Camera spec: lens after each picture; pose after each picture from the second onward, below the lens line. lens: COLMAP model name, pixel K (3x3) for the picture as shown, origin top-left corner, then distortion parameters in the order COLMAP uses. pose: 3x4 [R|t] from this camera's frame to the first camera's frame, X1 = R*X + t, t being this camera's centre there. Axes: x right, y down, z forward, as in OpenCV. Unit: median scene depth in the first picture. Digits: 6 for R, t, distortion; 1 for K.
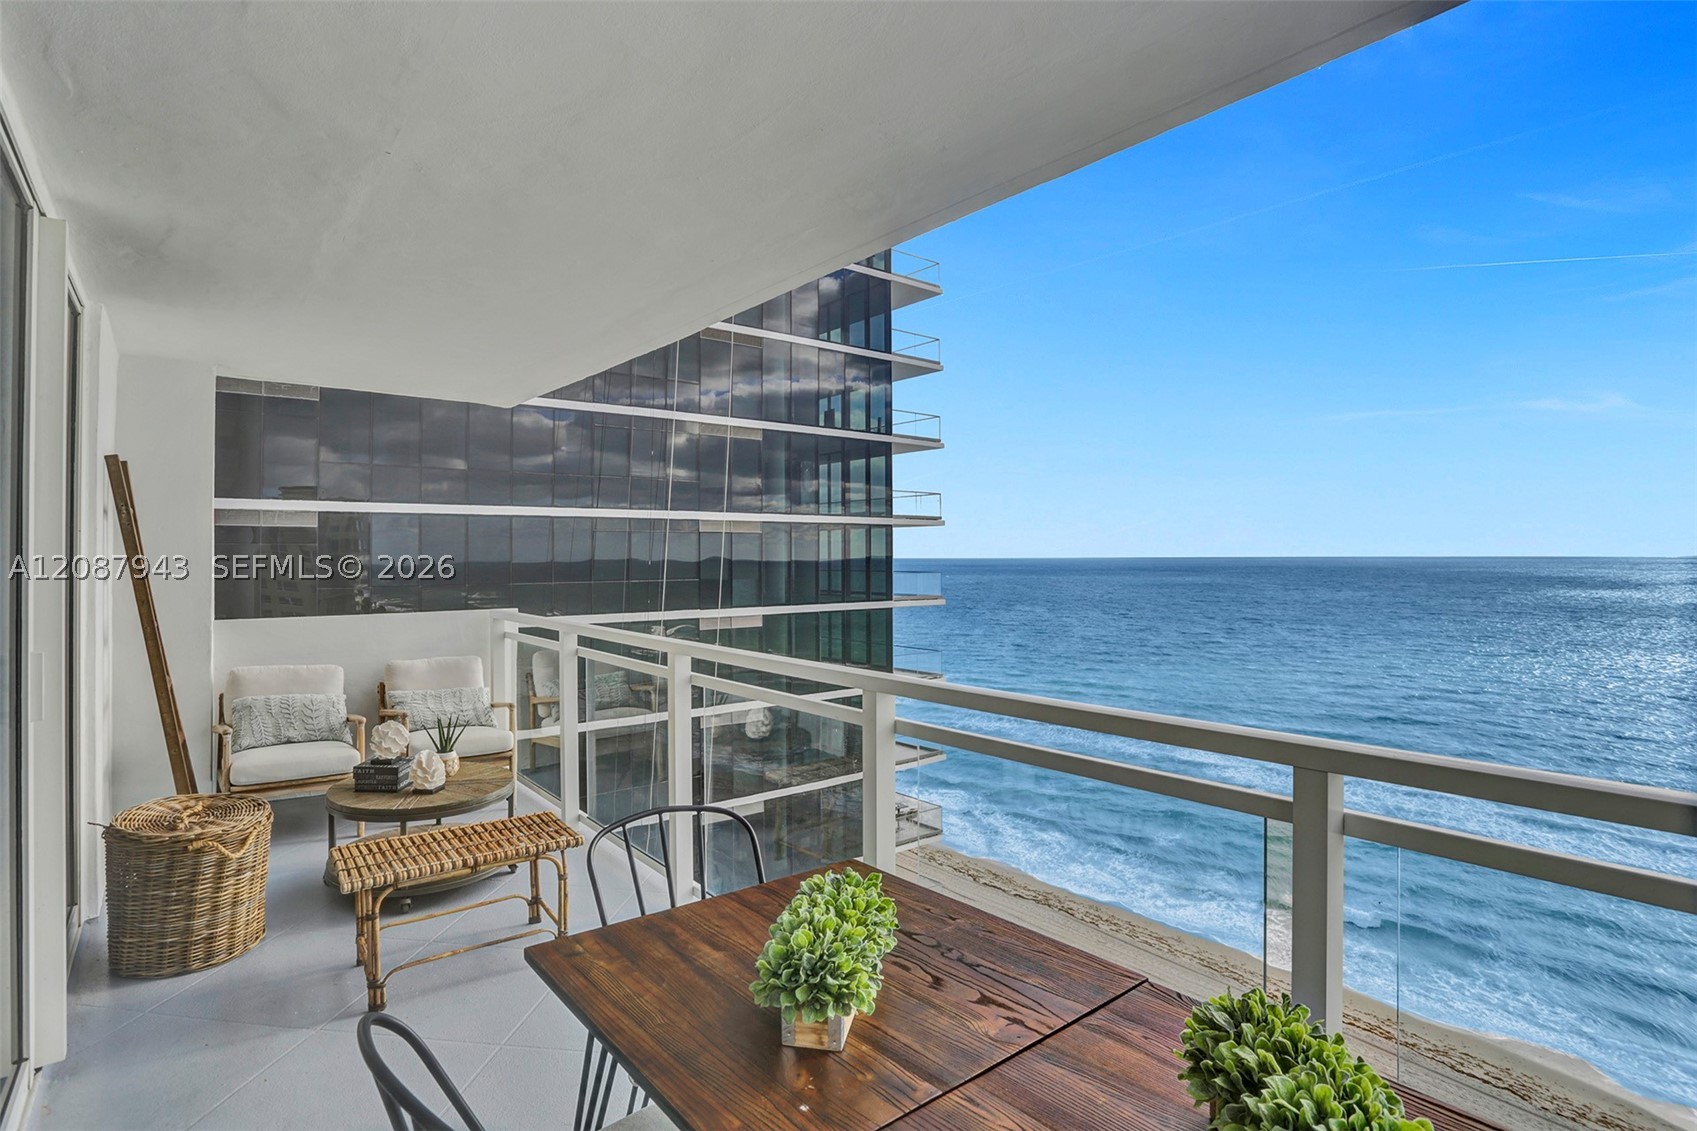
lens RADIAL K [[851.2, 0, 846.3], [0, 851.2, 536.1], [0, 0, 1]] dist [-0.076953, 0.031393]
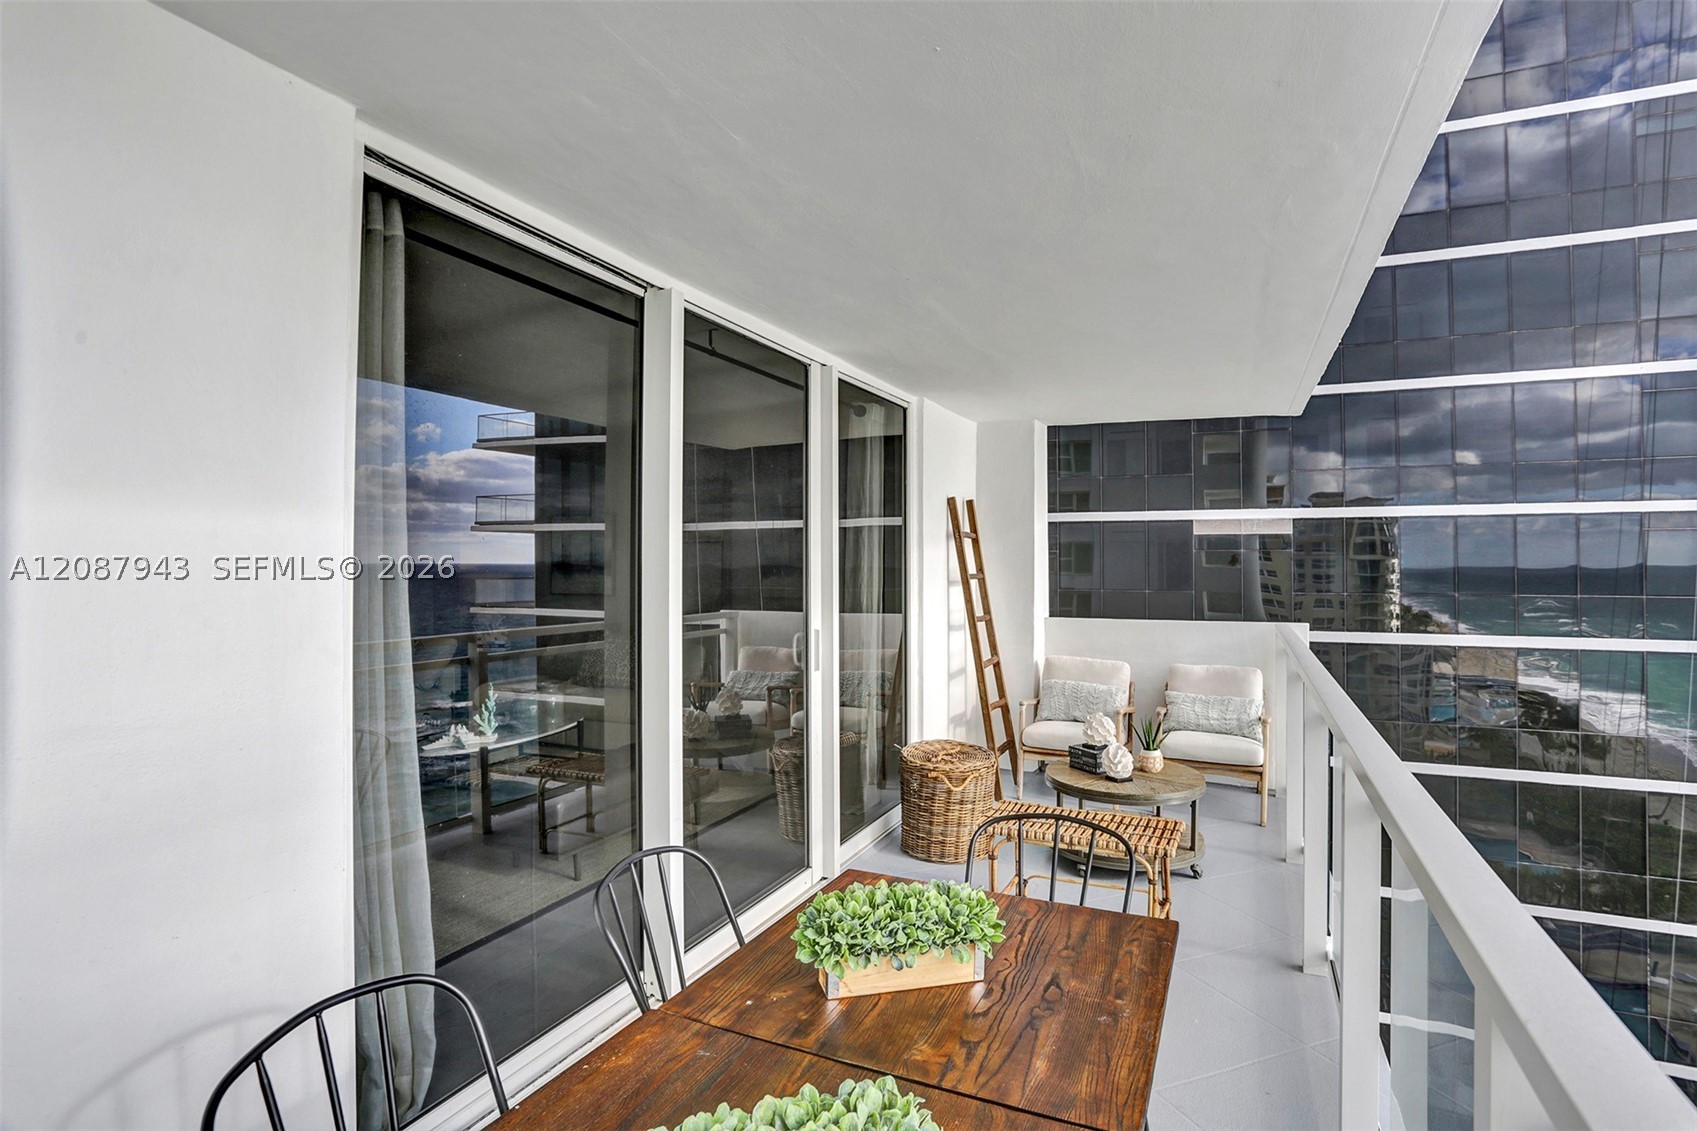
lens RADIAL K [[867.5, 0, 841.4], [0, 867.5, 541.8], [0, 0, 1]] dist [-0.082560, 0.039173]
pose [[0.435237, -0.015458, -0.900183, 0.325077], [0.018940, 0.999789, -0.008011, -0.011490], [0.900117, -0.013563, 0.435437, 0.137528]]
